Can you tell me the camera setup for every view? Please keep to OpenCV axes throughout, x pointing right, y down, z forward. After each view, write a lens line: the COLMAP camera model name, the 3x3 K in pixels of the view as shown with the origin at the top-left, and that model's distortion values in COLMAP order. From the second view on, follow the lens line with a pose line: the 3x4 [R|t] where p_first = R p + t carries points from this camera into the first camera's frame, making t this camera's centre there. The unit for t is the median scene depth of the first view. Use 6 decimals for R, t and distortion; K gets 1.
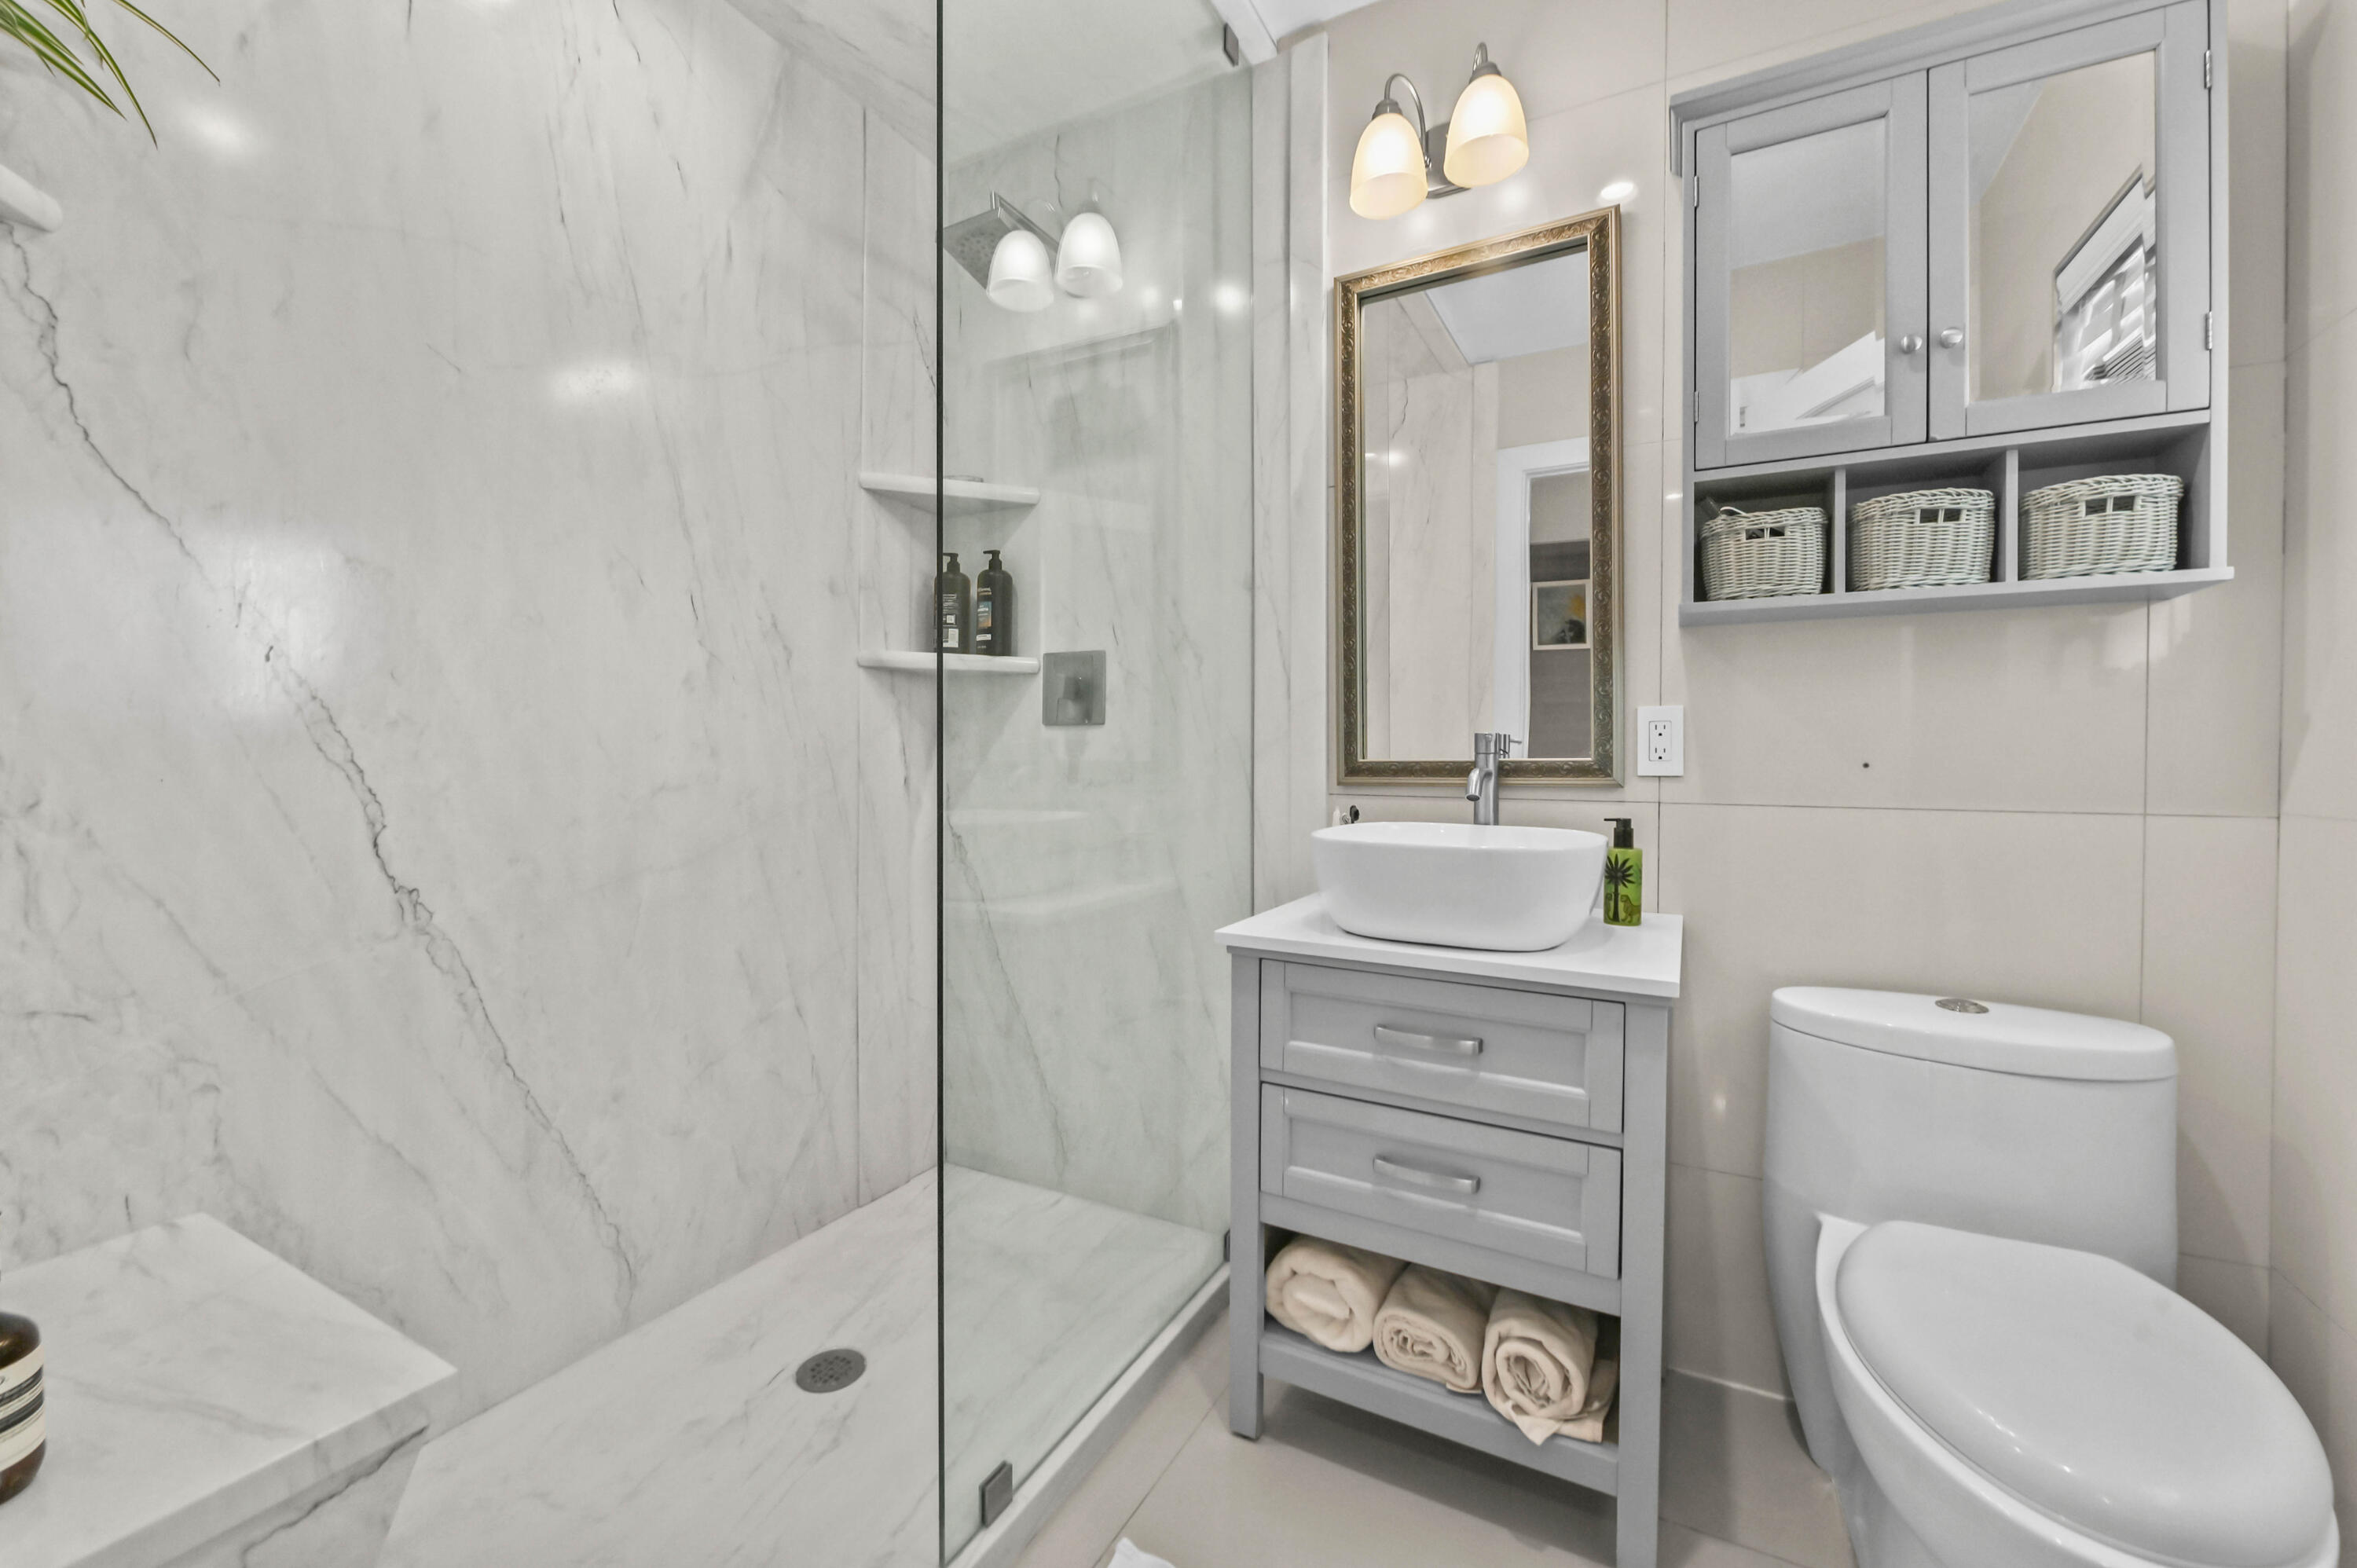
lens RADIAL K [[949.5, 0, 1177.1], [0, 949.5, 778.4], [0, 0, 1]] dist [0.000471, 0.000269]
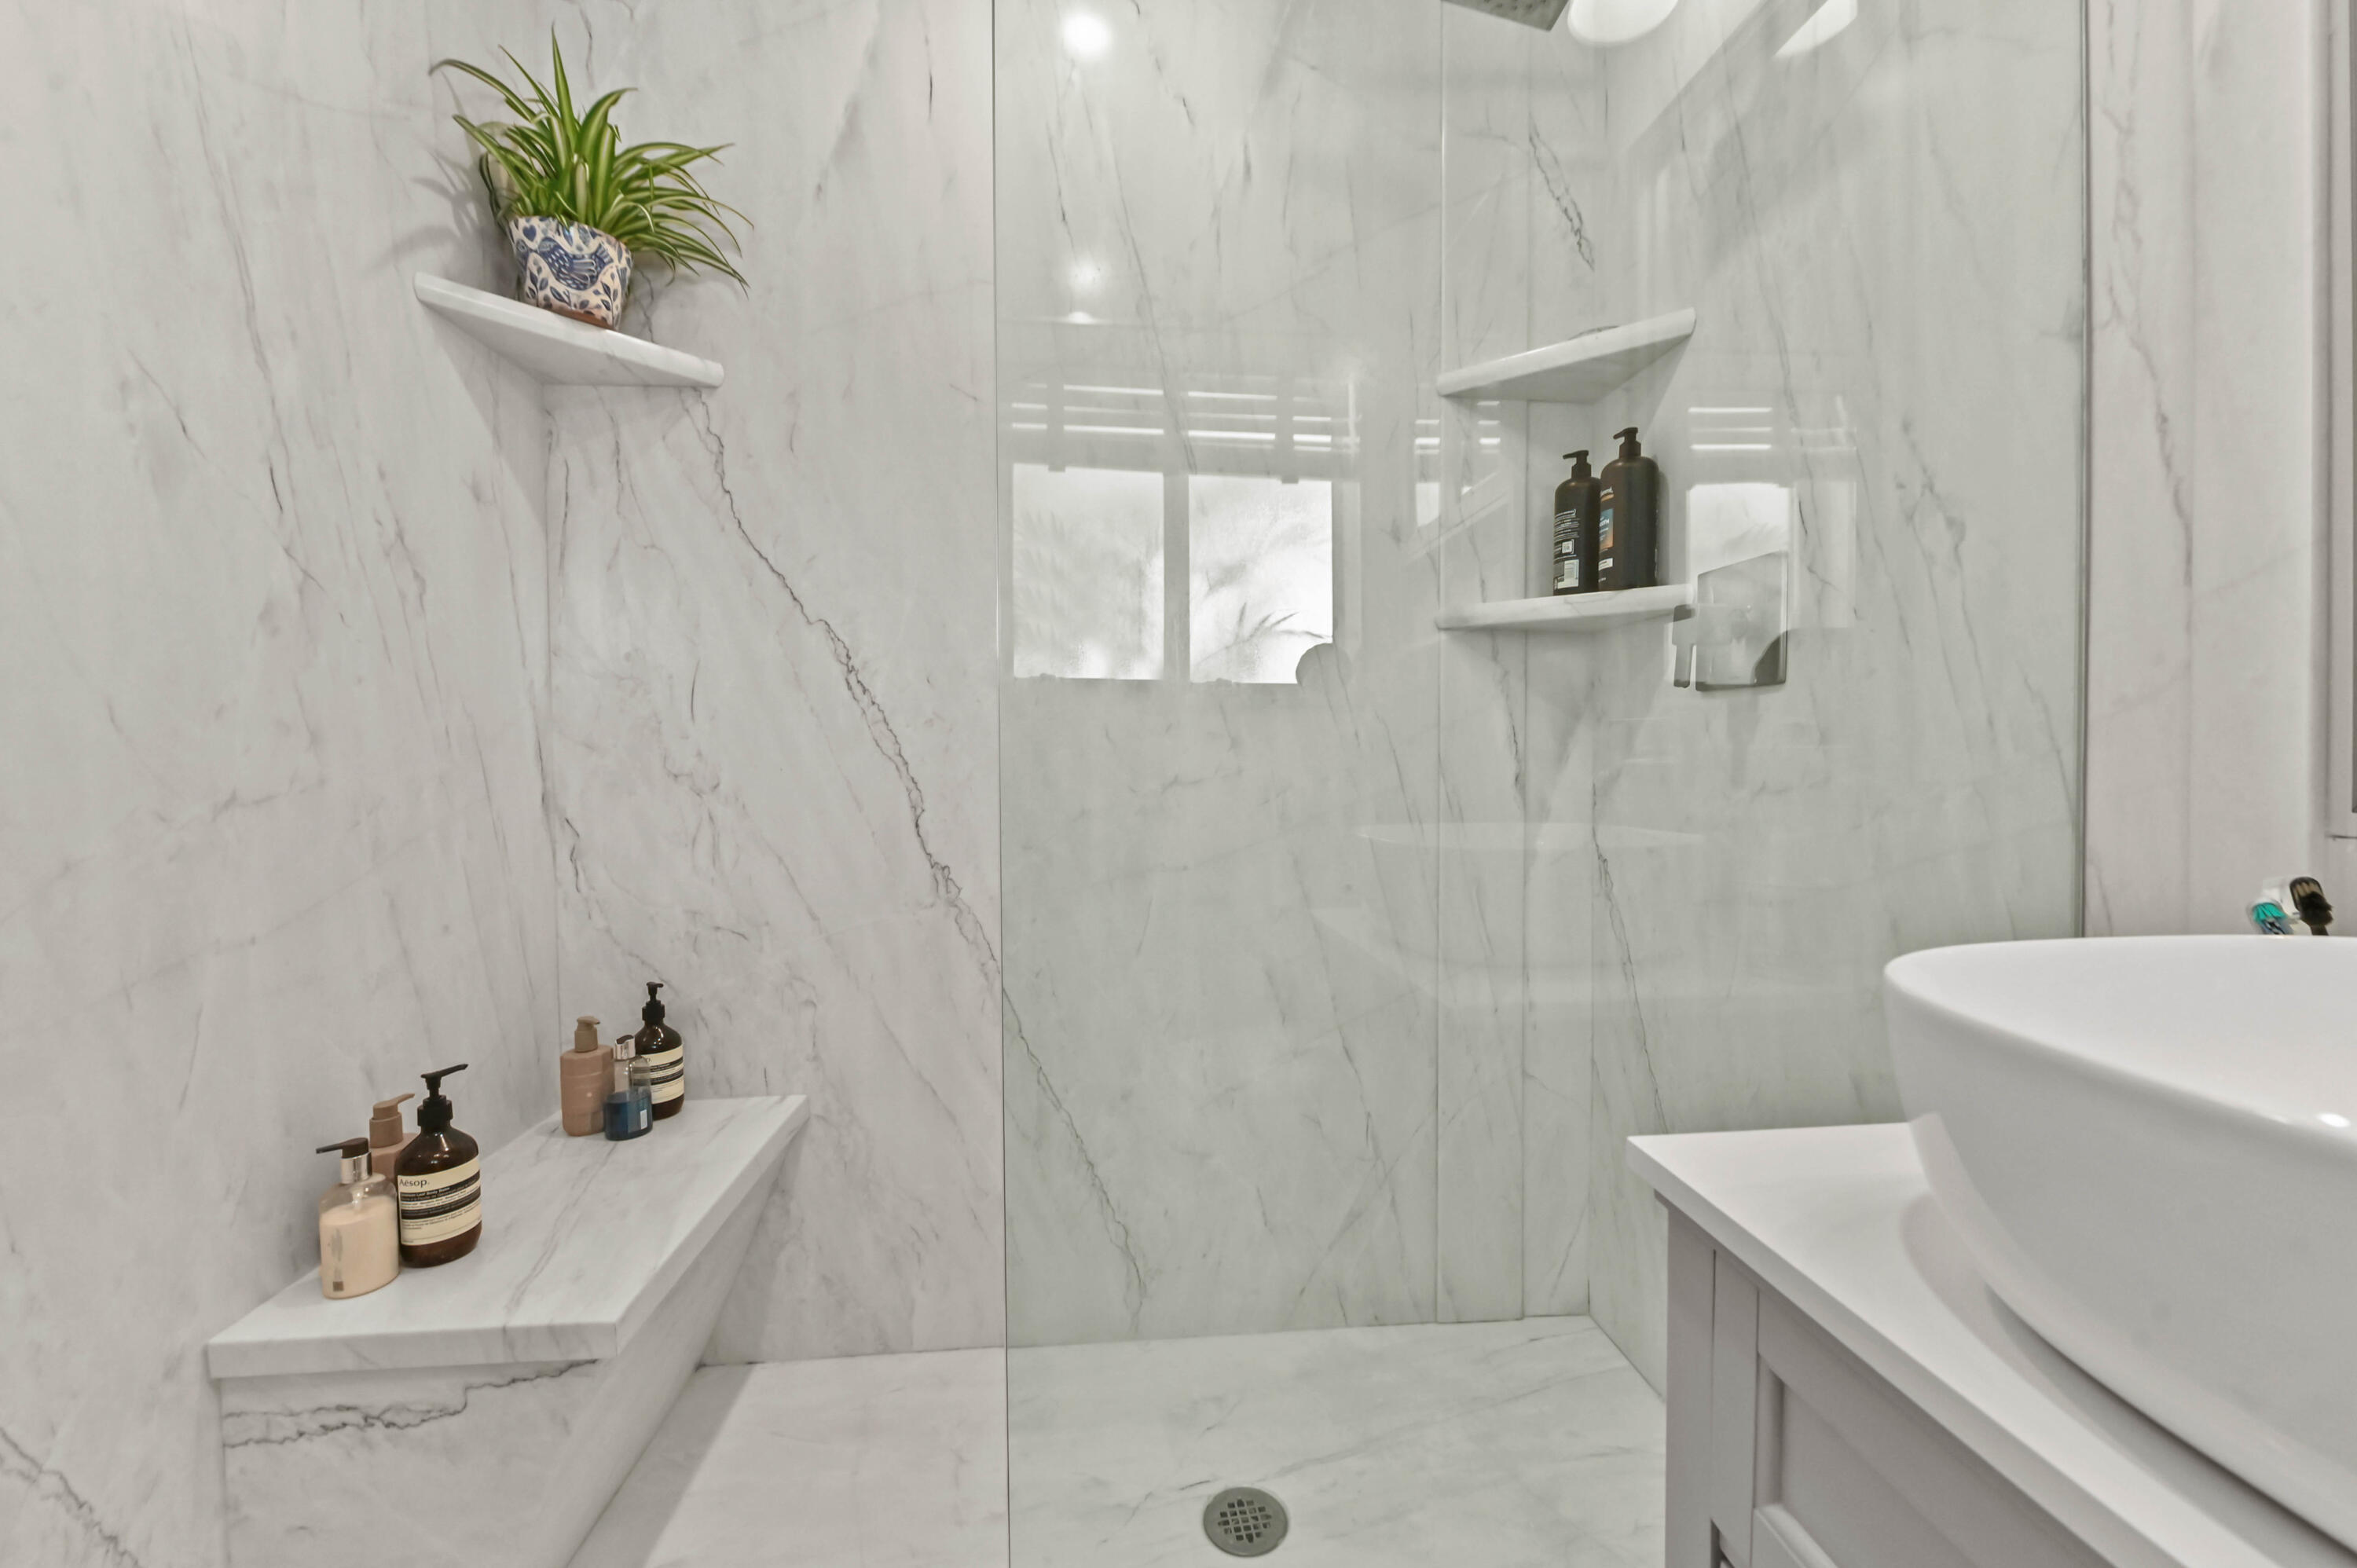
lens RADIAL K [[949.5, 0, 1177.1], [0, 949.5, 778.4], [0, 0, 1]] dist [0.000471, 0.000269]
pose [[0.541280, 0.016468, -0.840681, 0.267154], [-0.010513, 0.999863, 0.012817, -0.006027], [0.840777, 0.001900, 0.541378, 0.531457]]
